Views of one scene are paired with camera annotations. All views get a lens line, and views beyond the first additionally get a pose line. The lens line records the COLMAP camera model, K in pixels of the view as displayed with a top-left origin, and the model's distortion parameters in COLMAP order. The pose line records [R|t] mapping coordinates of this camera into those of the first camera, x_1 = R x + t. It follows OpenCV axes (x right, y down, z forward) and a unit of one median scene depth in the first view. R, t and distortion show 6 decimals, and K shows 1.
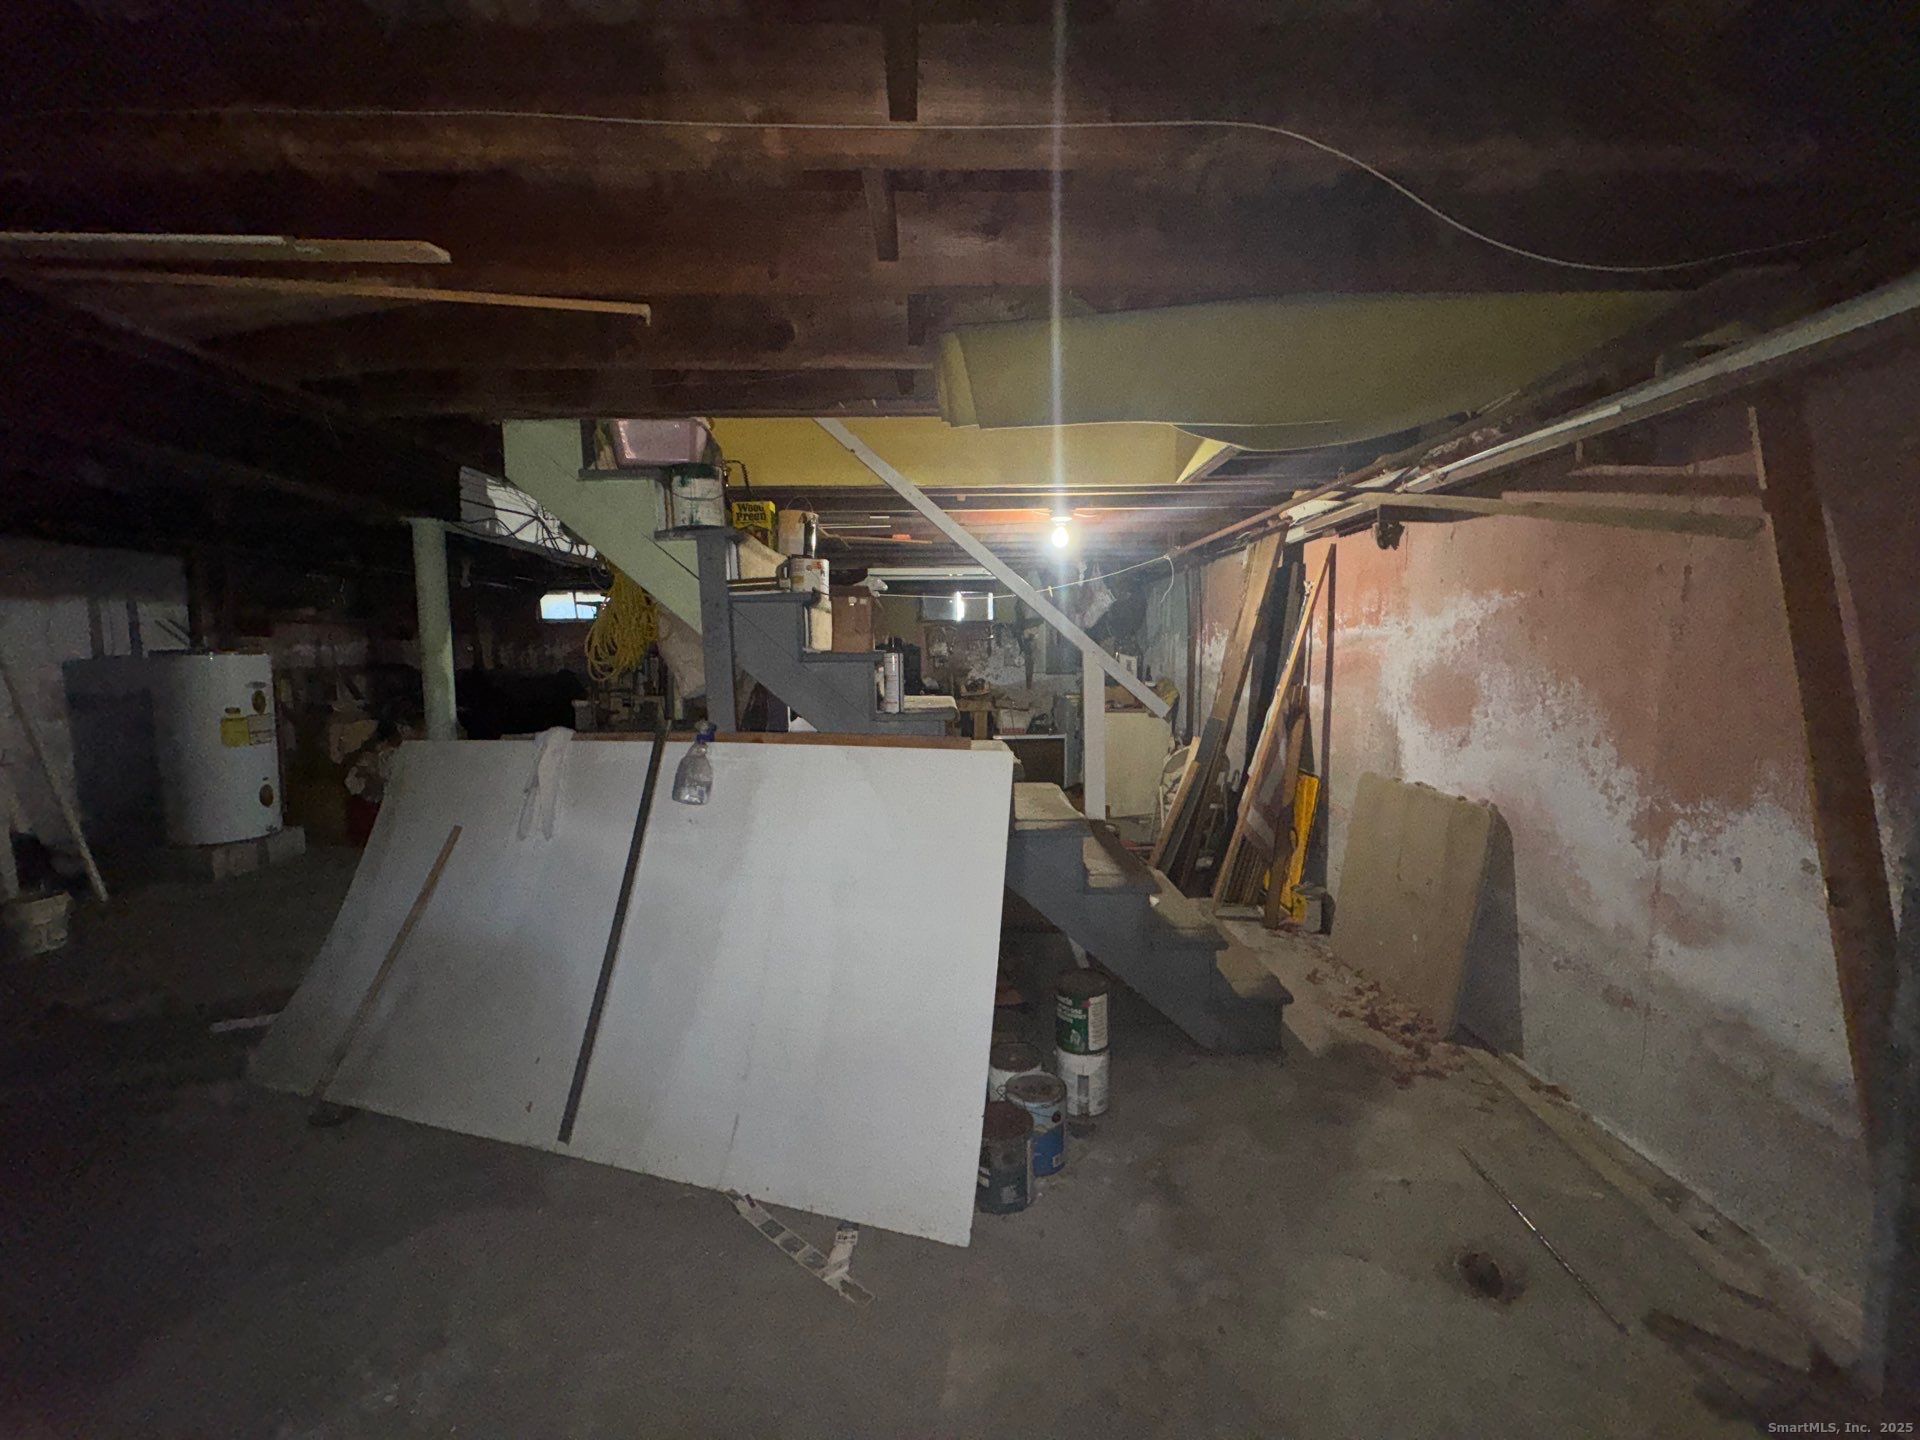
lens RADIAL K [[771.0, 0, 960.0], [0, 771.0, 720.0], [0, 0, 1]] dist [-0.001237, 0.000027]
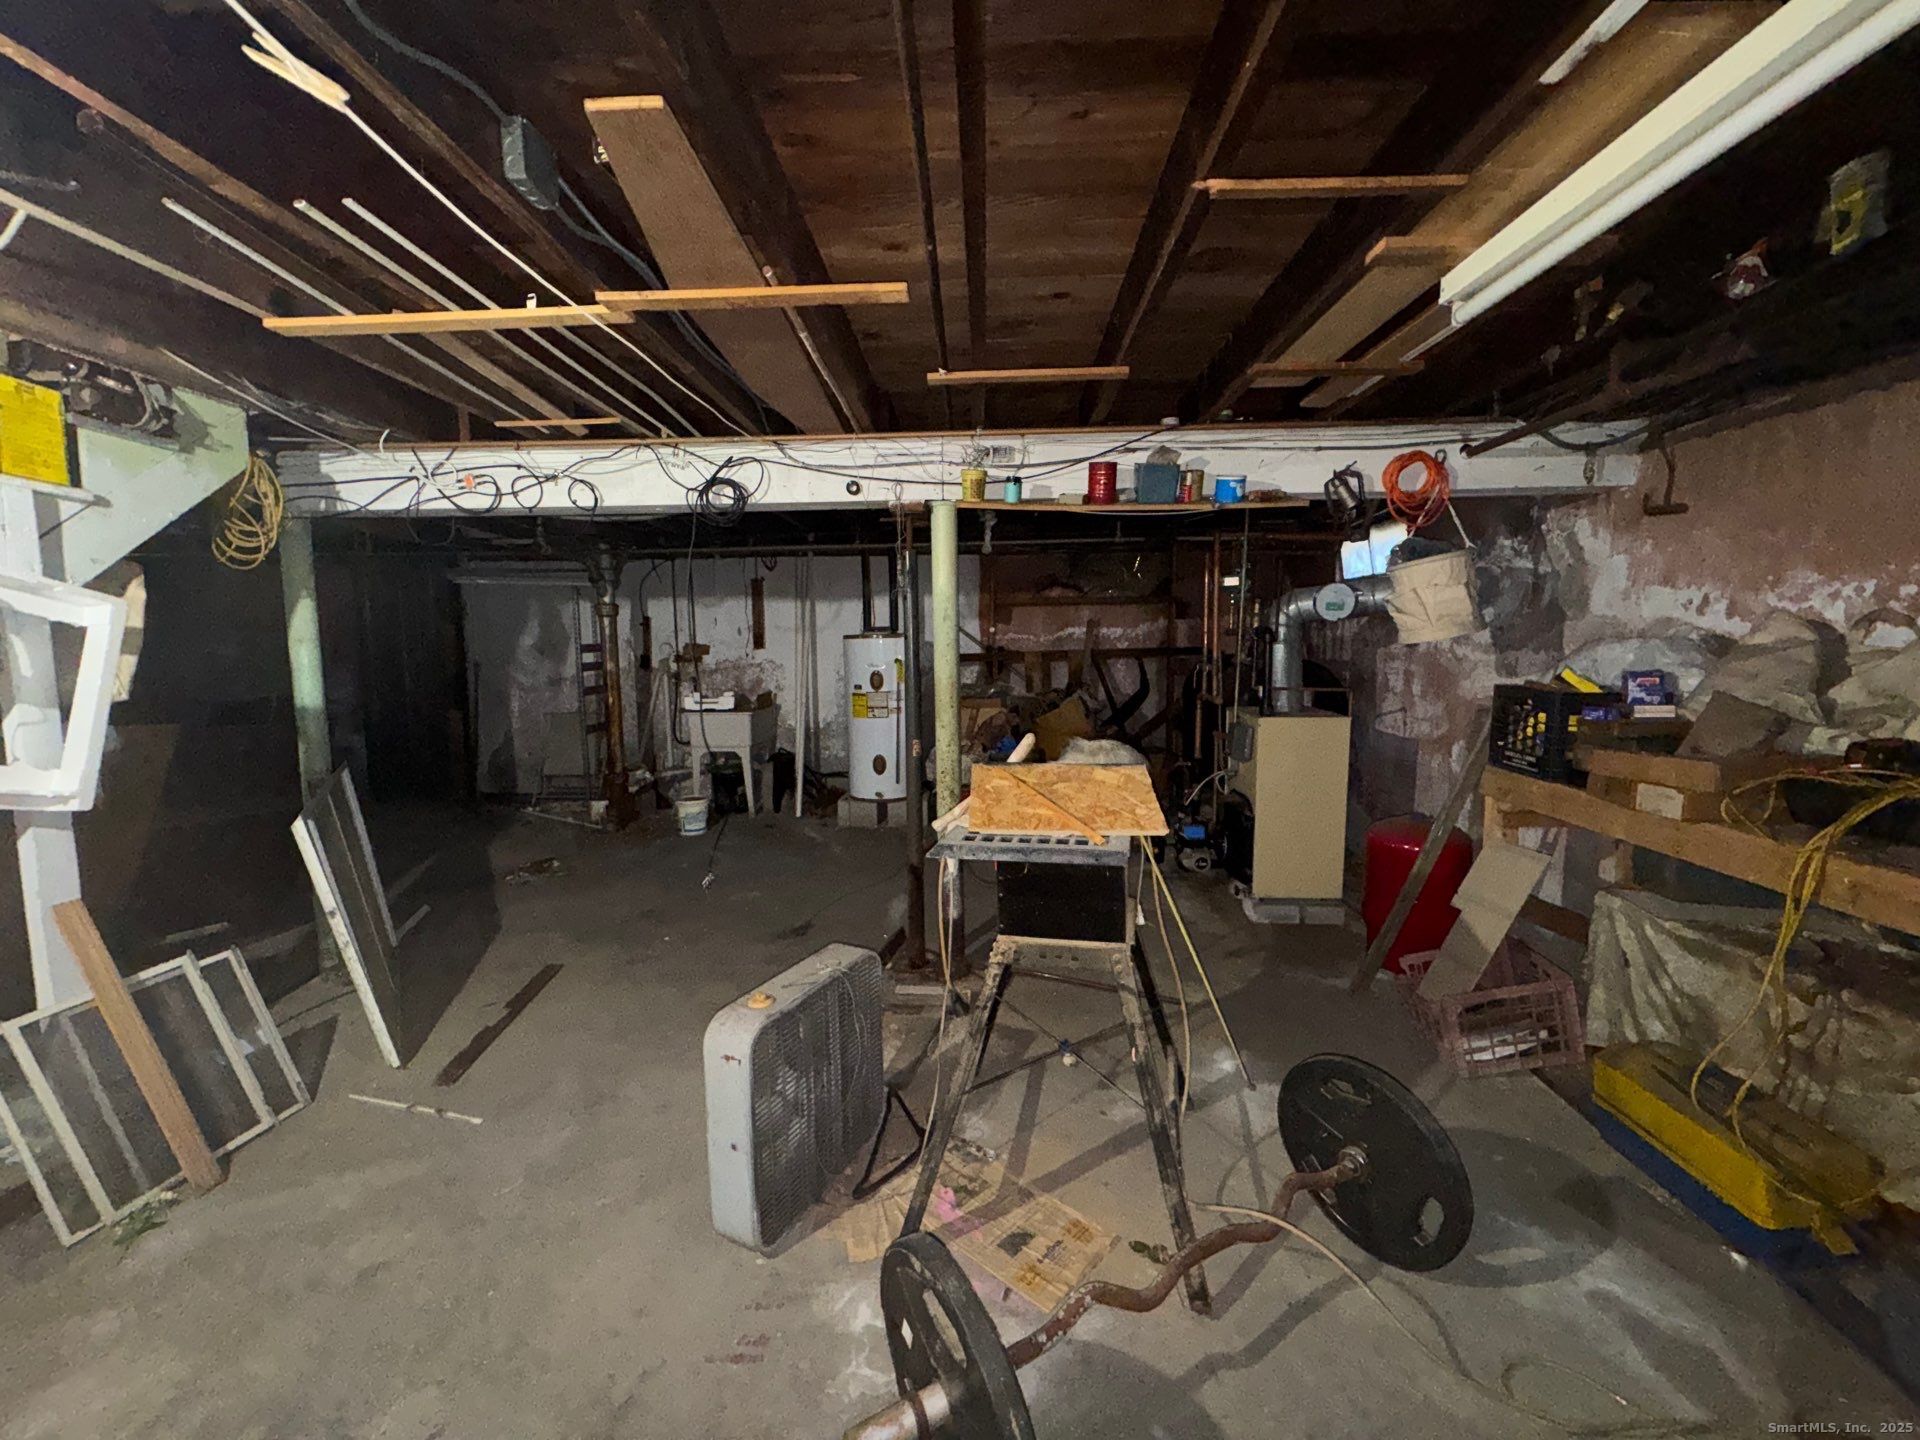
lens RADIAL K [[762.9, 0, 953.2], [0, 762.9, 714.9], [0, 0, 1]] dist [-0.003121, 0.000255]
pose [[-0.073892, 0.101202, -0.992118, 0.195079], [-0.078689, 0.991144, 0.106963, -0.108127], [0.994157, 0.085973, -0.065274, 1.264921]]
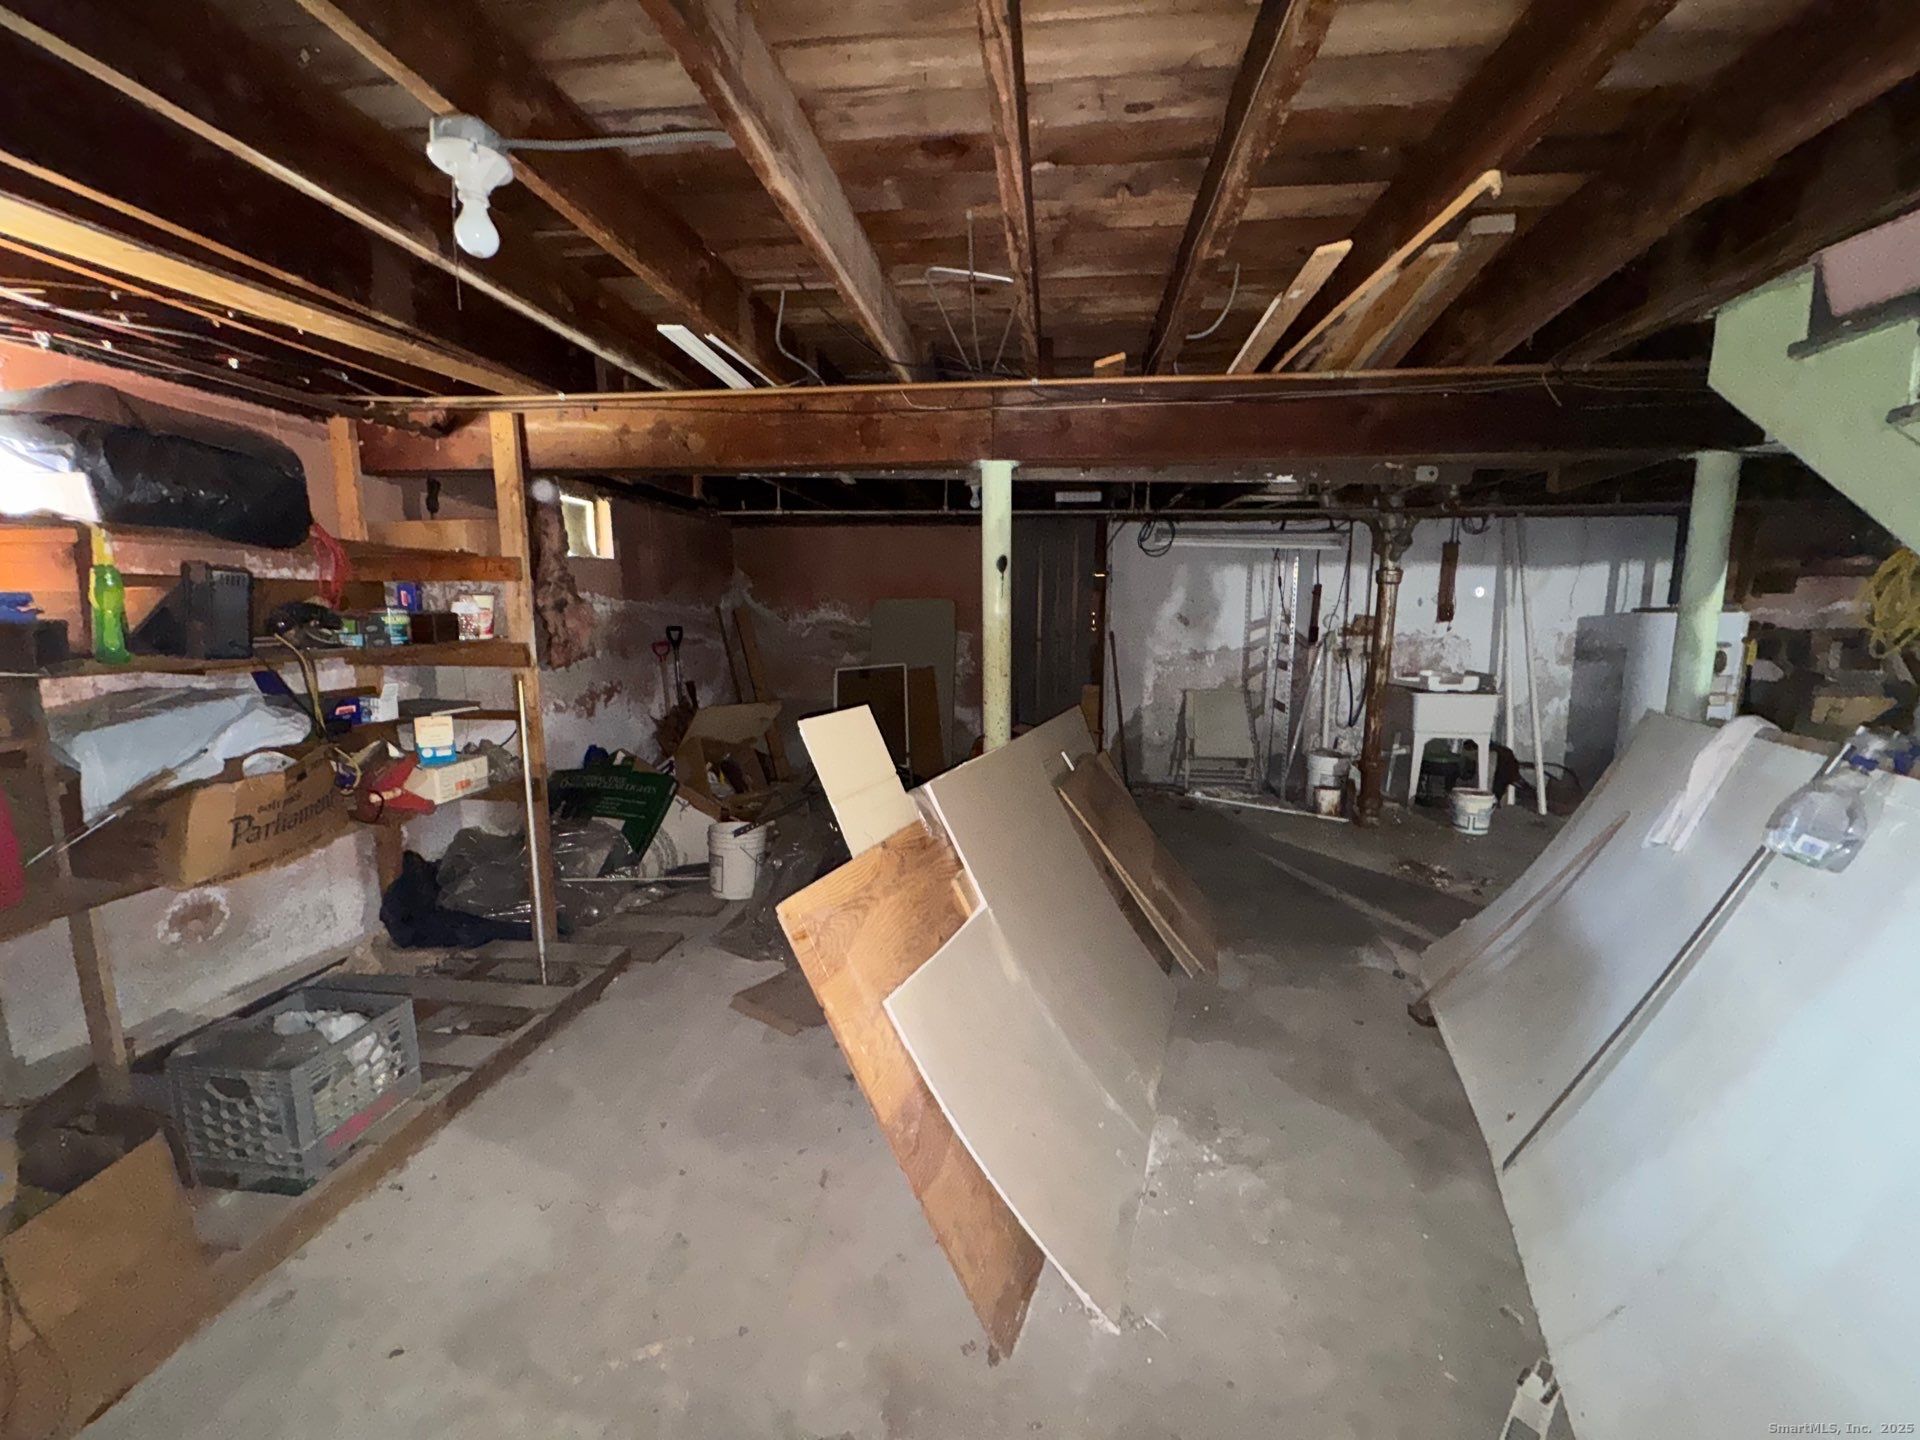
lens RADIAL K [[762.9, 0, 953.2], [0, 762.9, 714.9], [0, 0, 1]] dist [-0.003121, 0.000255]
pose [[-0.151953, 0.138139, -0.978687, 0.176716], [-0.088166, 0.984343, 0.152627, -0.020495], [0.984448, 0.109479, -0.137395, 0.212745]]
